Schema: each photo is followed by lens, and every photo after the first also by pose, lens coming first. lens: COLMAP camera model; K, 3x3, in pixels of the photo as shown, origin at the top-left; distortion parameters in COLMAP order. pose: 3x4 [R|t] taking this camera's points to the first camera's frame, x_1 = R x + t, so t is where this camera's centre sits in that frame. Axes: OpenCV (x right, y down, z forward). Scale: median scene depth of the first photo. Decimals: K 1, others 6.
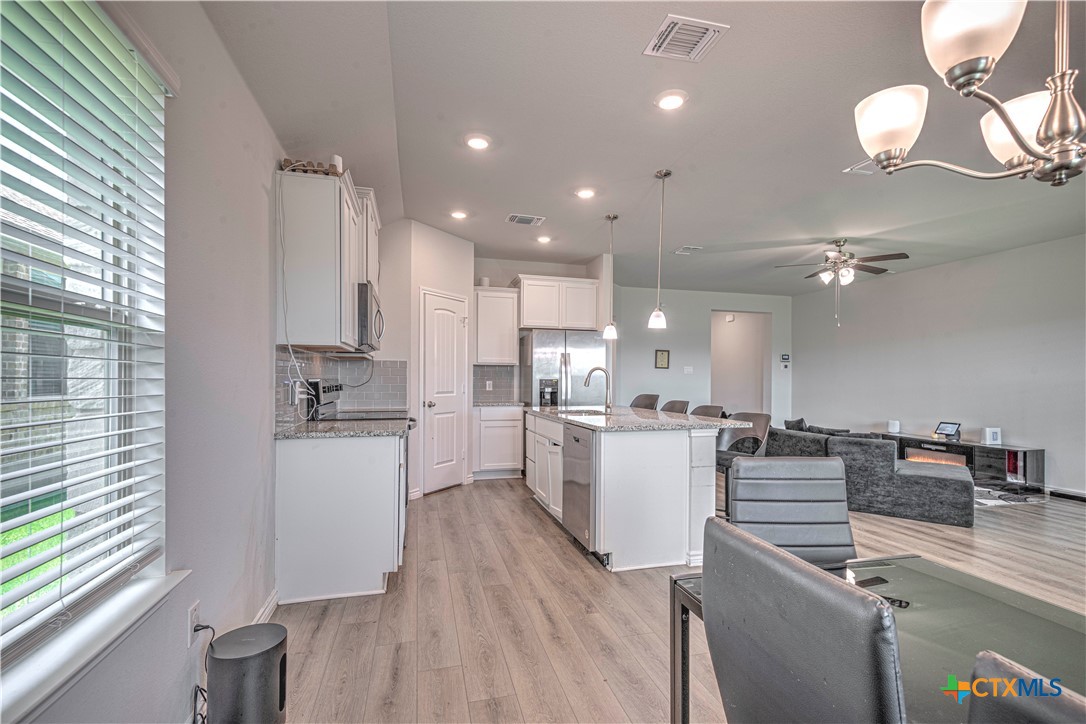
lens RADIAL K [[492.8, 0, 542.4], [0, 492.8, 373.2], [0, 0, 1]] dist [-0.000874, -0.000998]
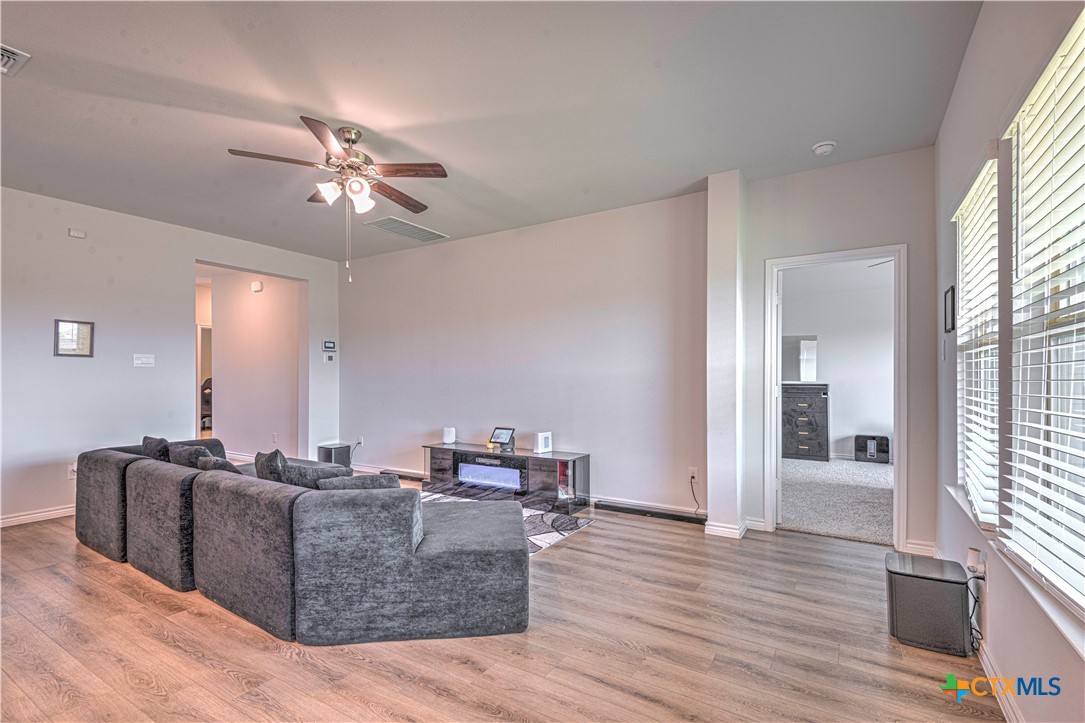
lens RADIAL K [[492.4, 0, 541.9], [0, 492.4, 372.7], [0, 0, 1]] dist [-0.000874, -0.000998]
pose [[0.730669, -0.005197, 0.682712, 0.372564], [0.002624, 0.999985, 0.004804, 0.008920], [-0.682727, -0.001719, 0.730672, 0.427136]]
